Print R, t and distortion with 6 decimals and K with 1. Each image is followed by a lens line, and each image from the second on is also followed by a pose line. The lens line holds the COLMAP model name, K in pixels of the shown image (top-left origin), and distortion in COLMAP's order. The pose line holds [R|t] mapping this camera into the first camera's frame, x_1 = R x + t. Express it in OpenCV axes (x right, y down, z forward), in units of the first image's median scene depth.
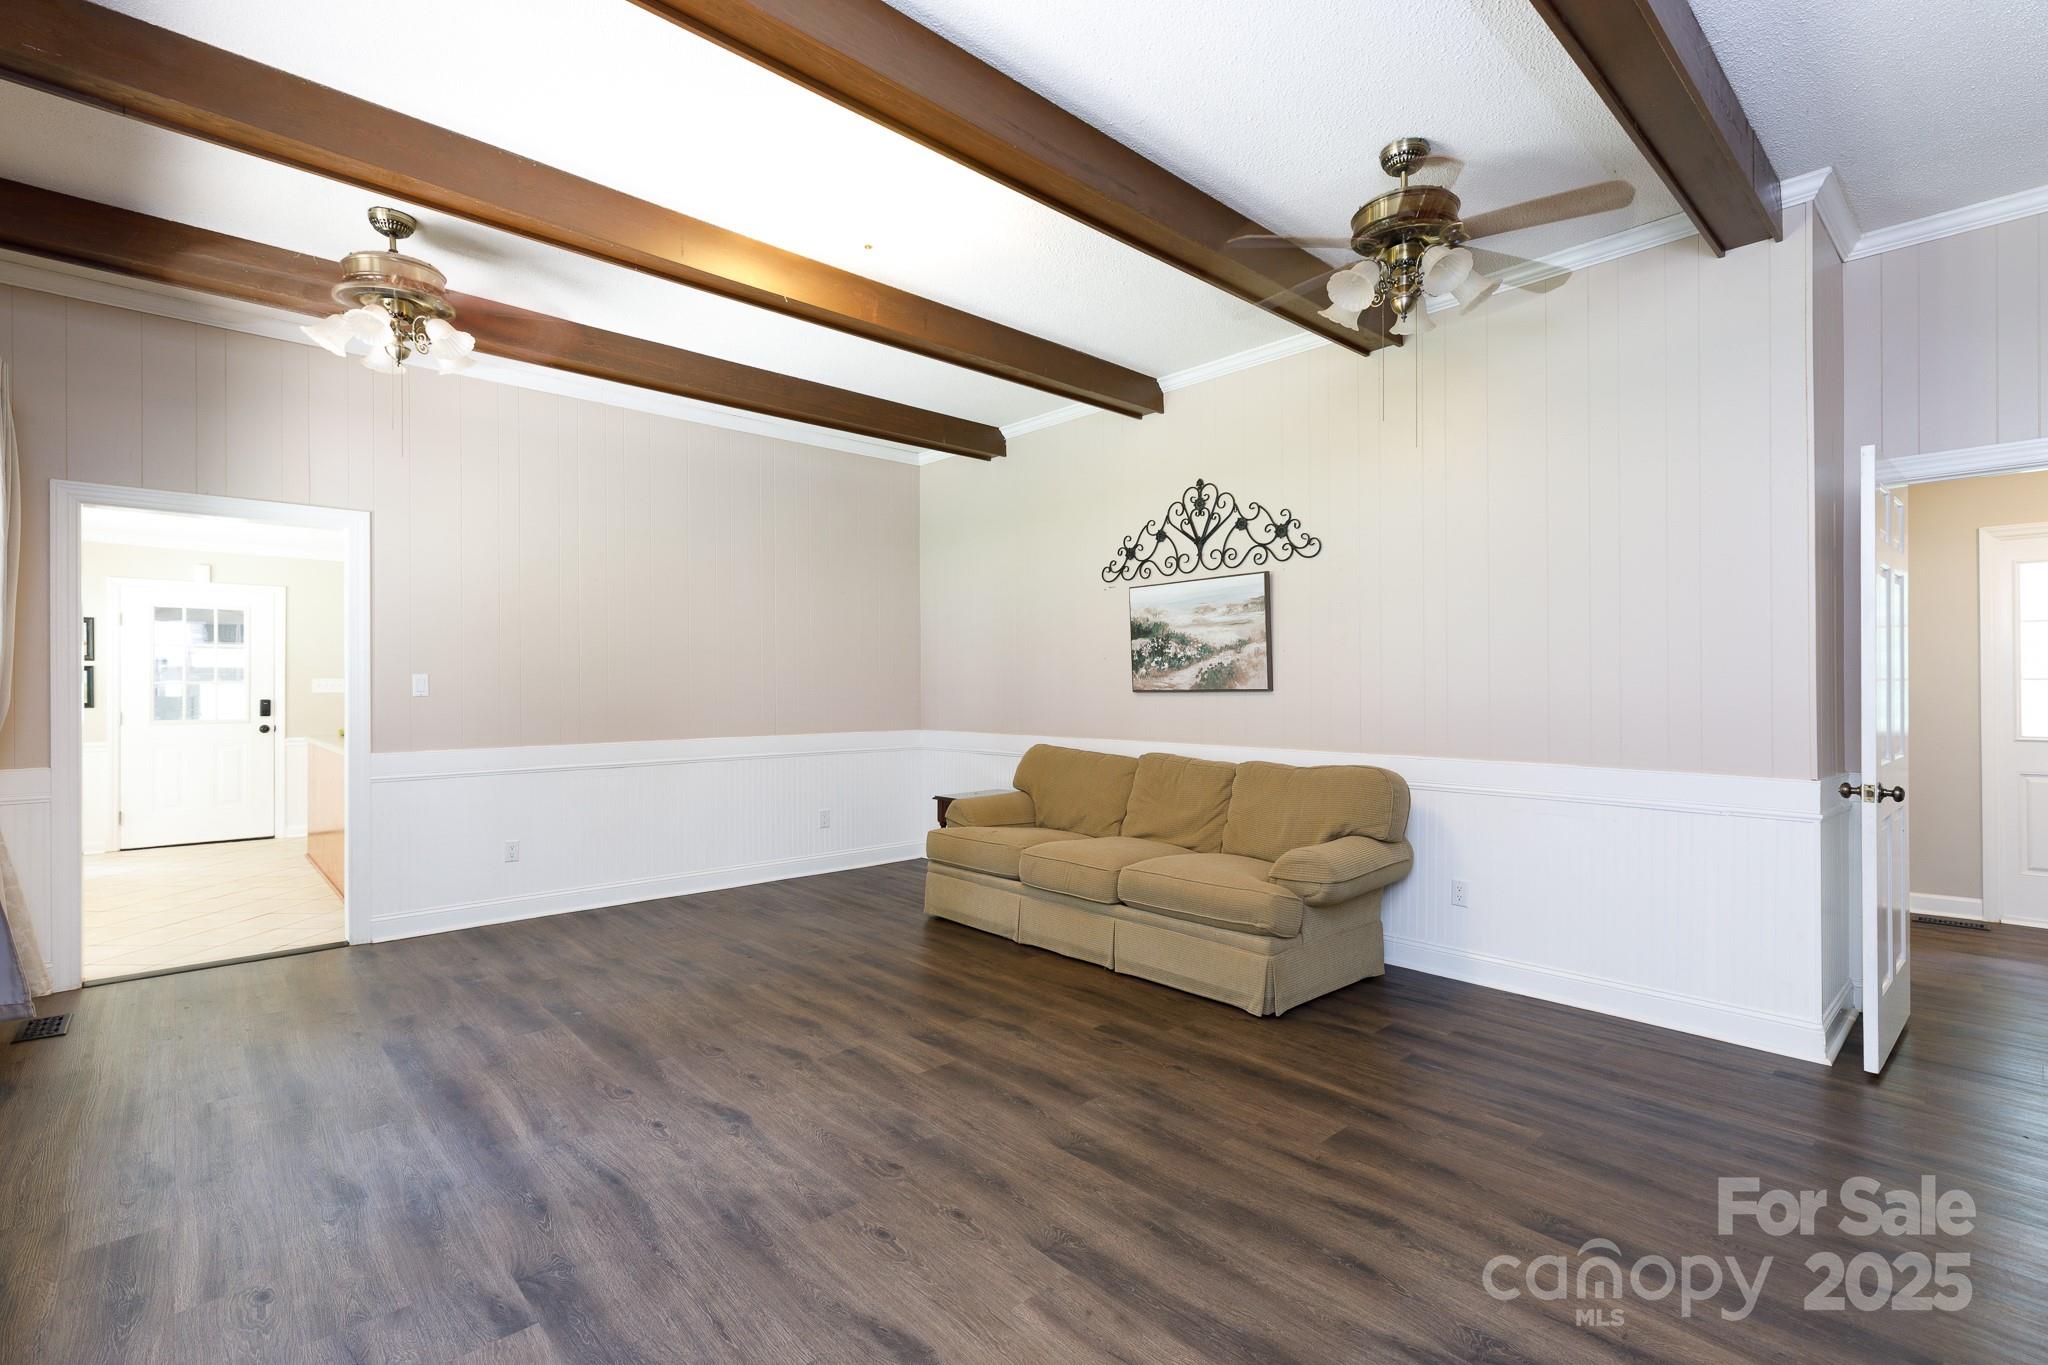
lens RADIAL K [[919.1, 0, 1024.0], [0, 919.1, 682.5], [0, 0, 1]] dist [0.000443, -0.000014]
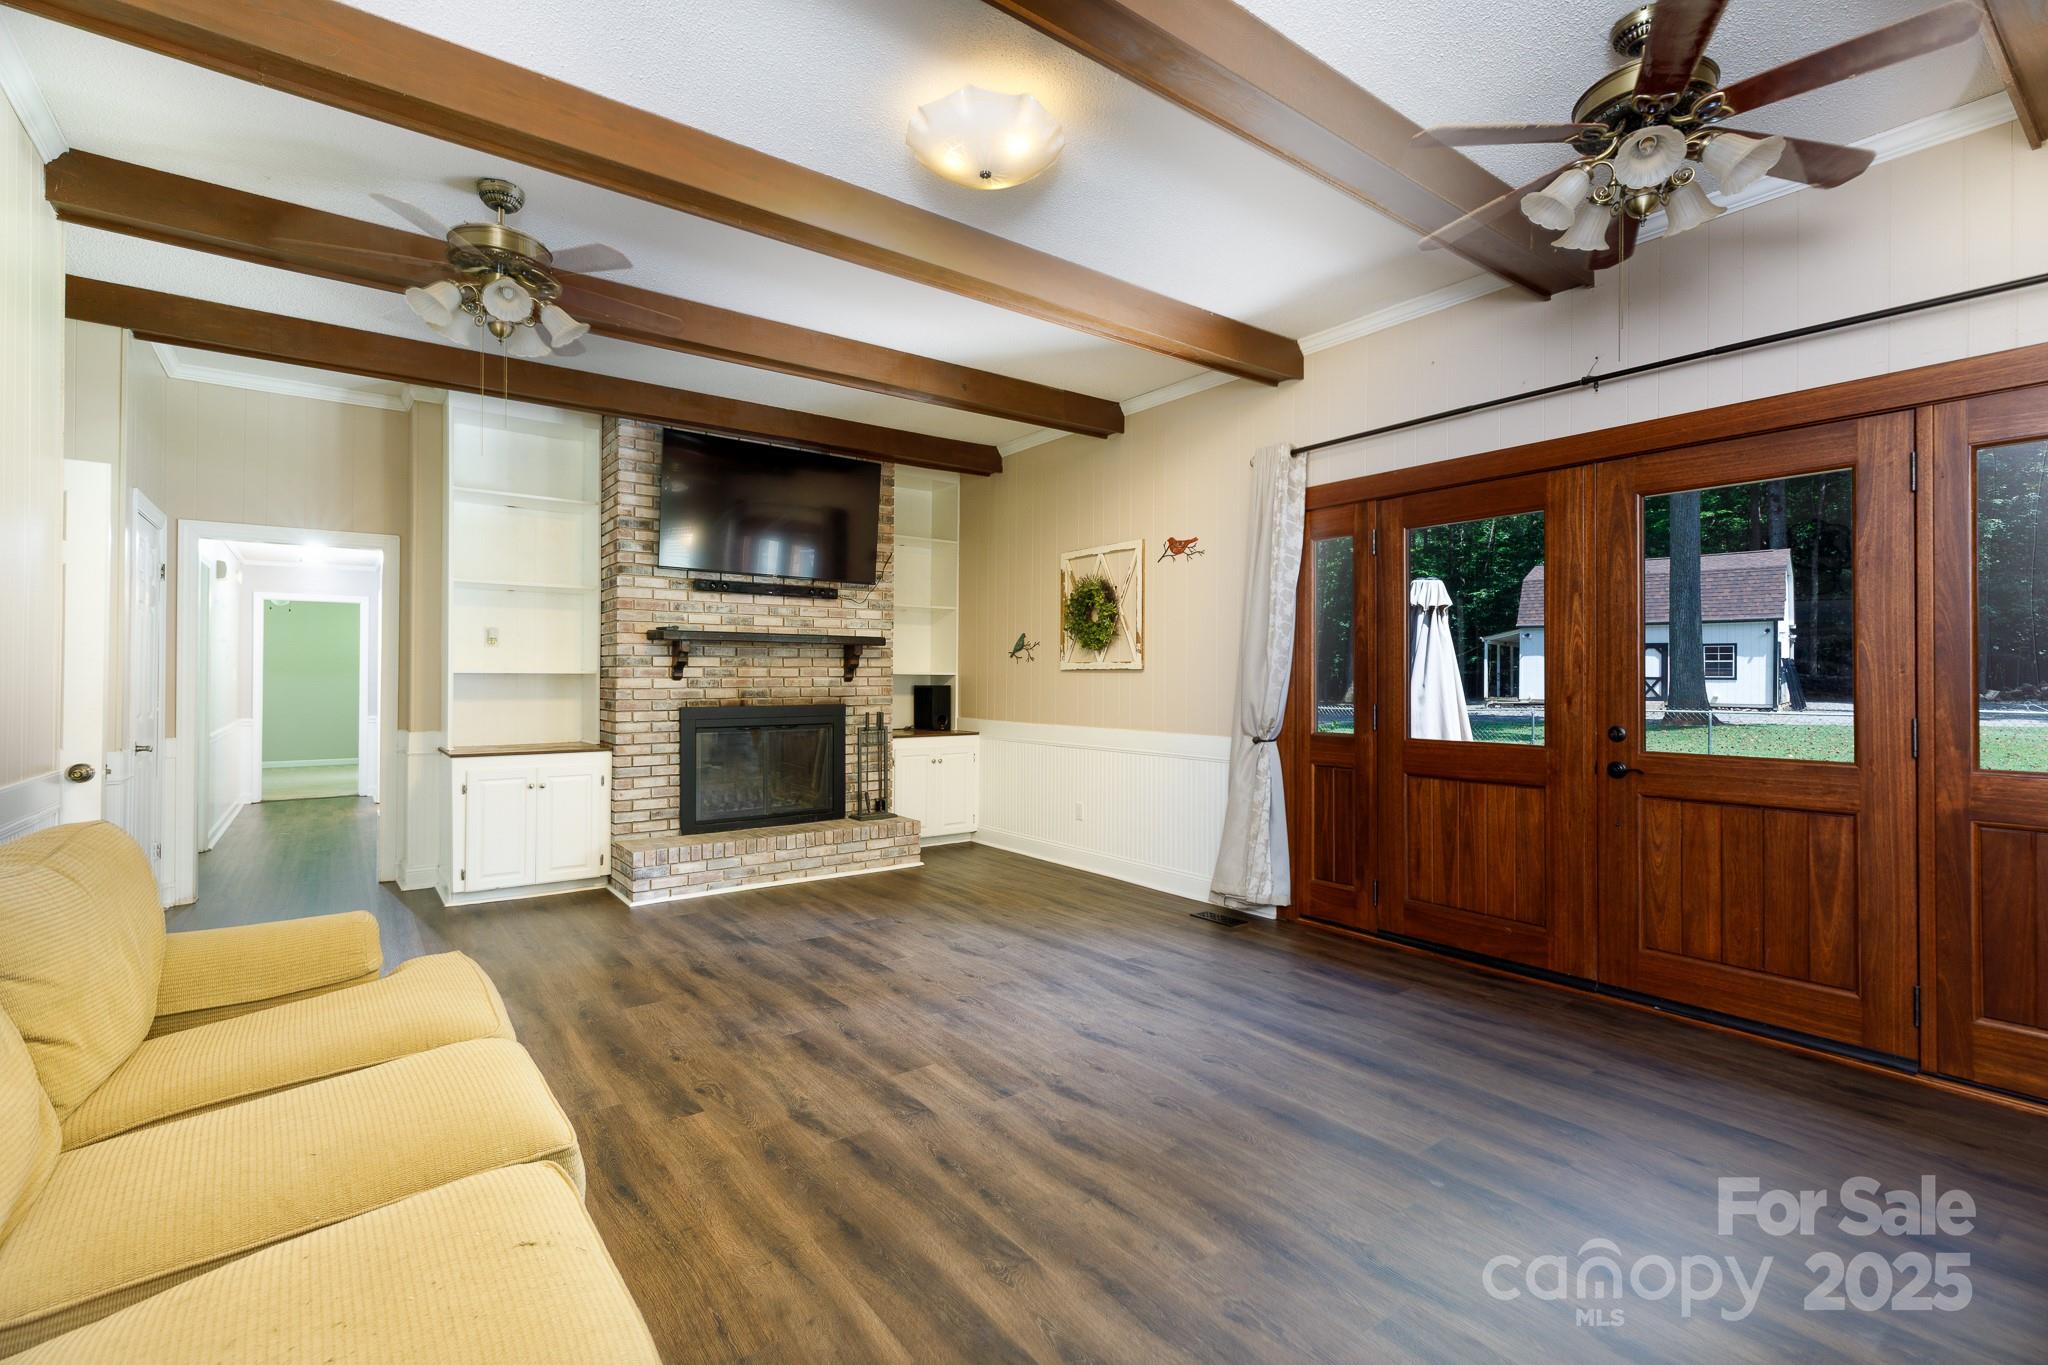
lens RADIAL K [[919.1, 0, 1024.0], [0, 919.1, 682.5], [0, 0, 1]] dist [0.000443, -0.000014]
pose [[-0.995095, 0.000377, 0.098927, -0.315880], [0.000393, 1.000000, 0.000144, 0.010492], [-0.098927, 0.000182, -0.995095, 2.014238]]
